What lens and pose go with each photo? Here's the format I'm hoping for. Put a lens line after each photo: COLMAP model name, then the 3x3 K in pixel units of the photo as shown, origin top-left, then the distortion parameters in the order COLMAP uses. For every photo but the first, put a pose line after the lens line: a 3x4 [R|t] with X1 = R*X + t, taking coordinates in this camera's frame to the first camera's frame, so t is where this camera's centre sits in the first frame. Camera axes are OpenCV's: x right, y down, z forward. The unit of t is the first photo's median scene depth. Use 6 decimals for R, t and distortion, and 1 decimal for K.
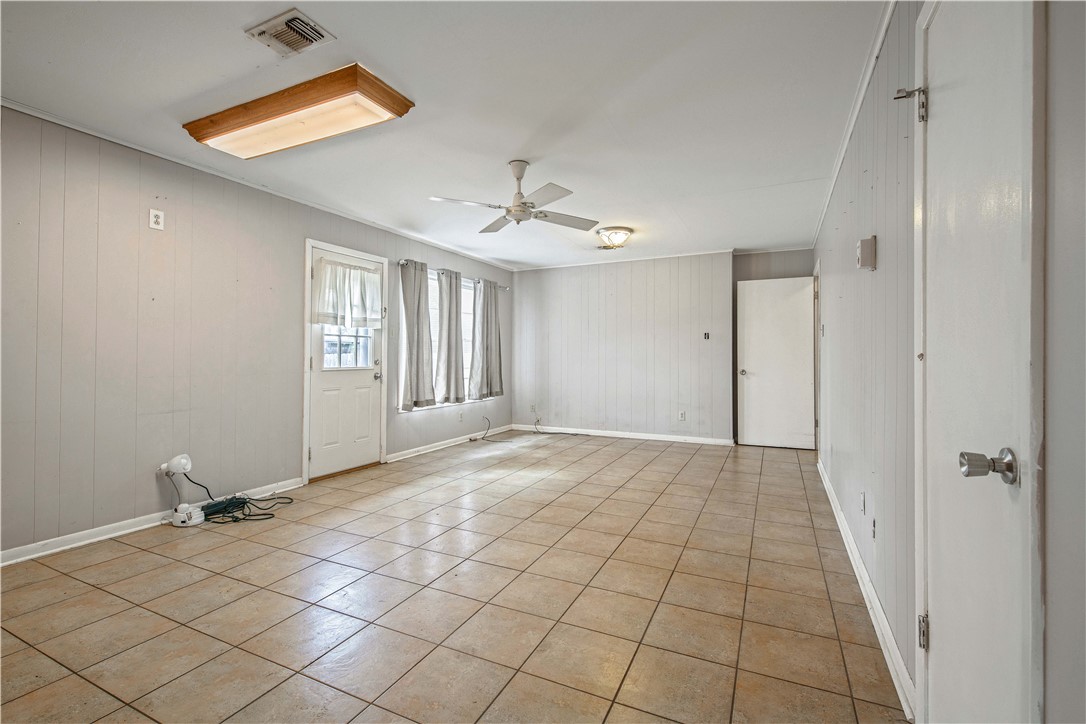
lens RADIAL K [[474.3, 0, 547.3], [0, 474.3, 355.6], [0, 0, 1]] dist [0.010522, -0.002545]
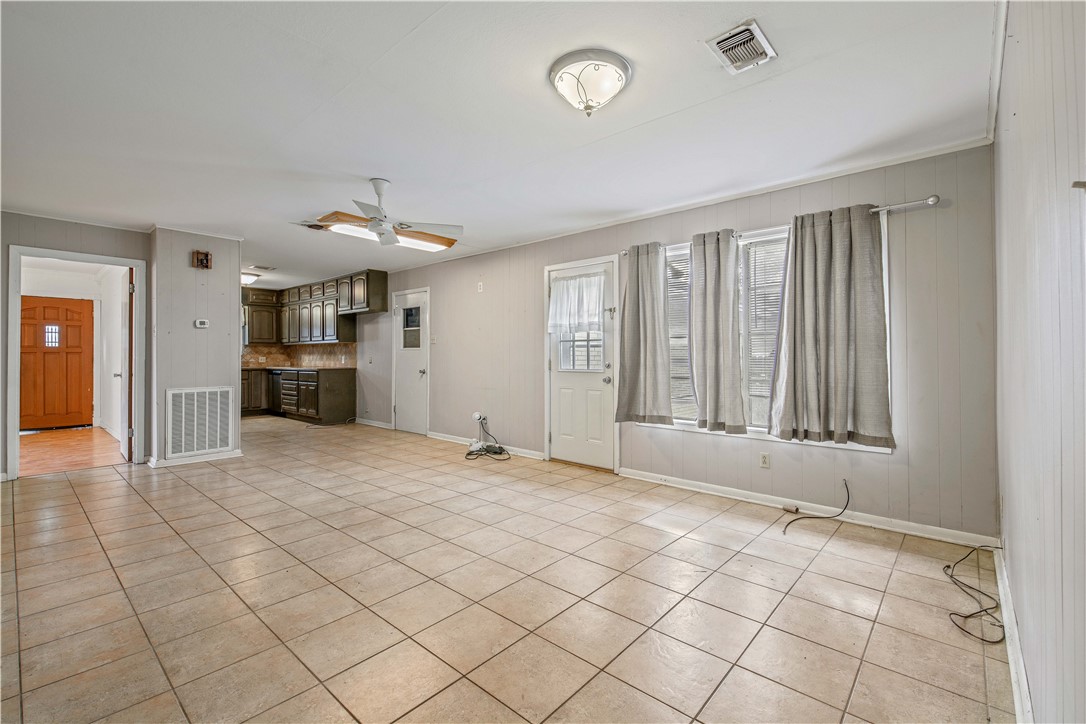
lens RADIAL K [[474.3, 0, 546.2], [0, 474.3, 356.9], [0, 0, 1]] dist [0.010522, -0.002545]
pose [[-0.272730, 0.003207, -0.962085, 0.711370], [0.001416, 0.999995, 0.002932, -0.008349], [0.962090, -0.000563, -0.272733, 1.340120]]
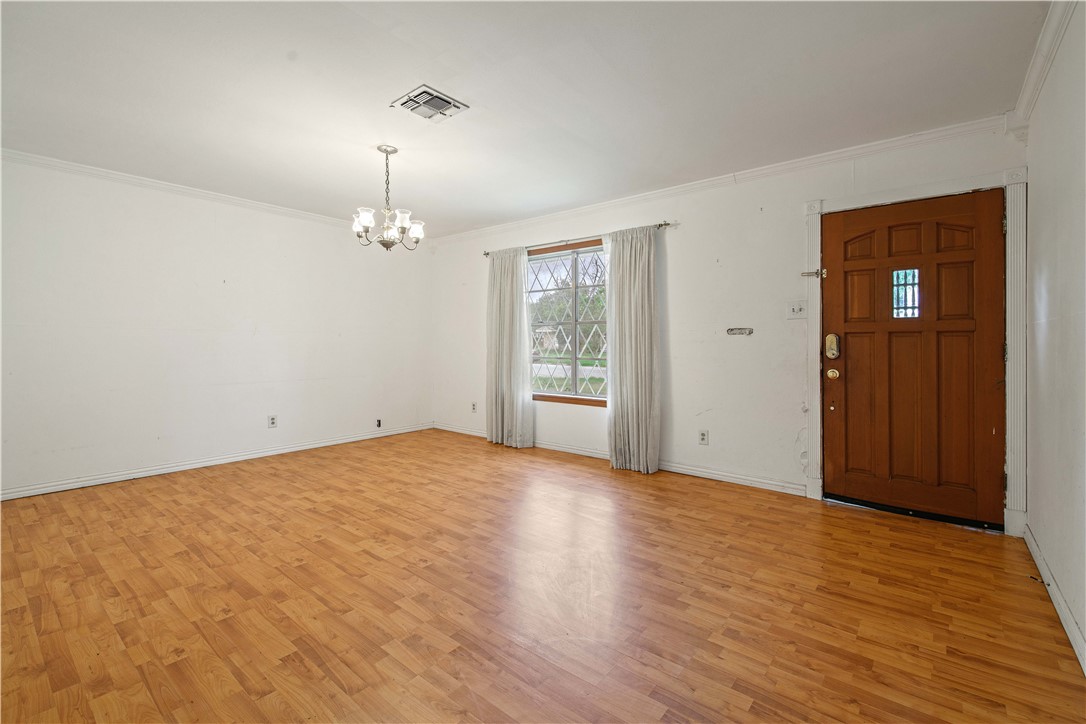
lens RADIAL K [[474.3, 0, 529.4], [0, 474.3, 343.8], [0, 0, 1]] dist [0.010522, -0.002545]
pose [[-0.967421, 0.002597, 0.253161, 0.367083], [0.001435, 0.999988, -0.004774, -0.005297], [-0.253171, -0.004255, -0.967412, 0.767161]]
